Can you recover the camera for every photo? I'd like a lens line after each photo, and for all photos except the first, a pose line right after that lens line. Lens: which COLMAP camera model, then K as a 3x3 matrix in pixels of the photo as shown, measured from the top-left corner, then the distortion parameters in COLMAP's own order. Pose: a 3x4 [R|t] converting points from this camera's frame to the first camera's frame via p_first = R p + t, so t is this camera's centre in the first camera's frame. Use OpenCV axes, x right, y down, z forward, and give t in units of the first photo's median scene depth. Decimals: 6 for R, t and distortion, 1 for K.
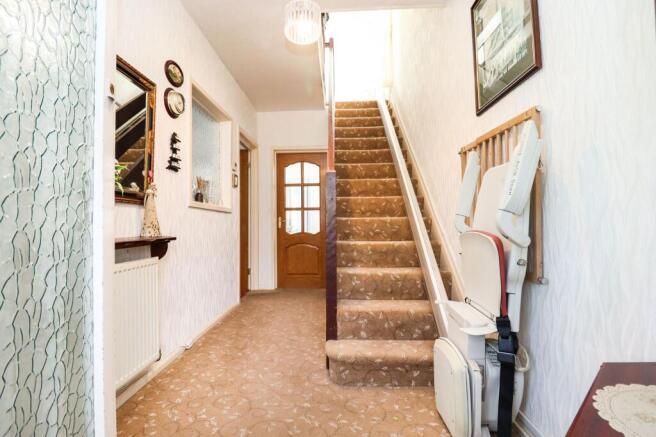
lens RADIAL K [[316.0, 0, 320.0], [0, 316.0, 217.3], [0, 0, 1]] dist [-0.001303, -0.000539]
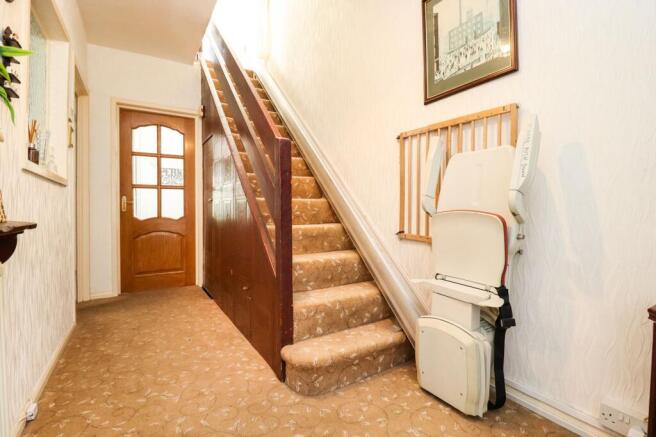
lens RADIAL K [[315.0, 0, 328.1], [0, 315.0, 211.7], [0, 0, 1]] dist [0.002952, -0.014006]
pose [[0.814404, 0.002752, 0.580292, -0.331179], [-0.017845, 0.999635, 0.020303, 0.022142], [-0.580024, -0.026890, 0.814156, 0.268374]]
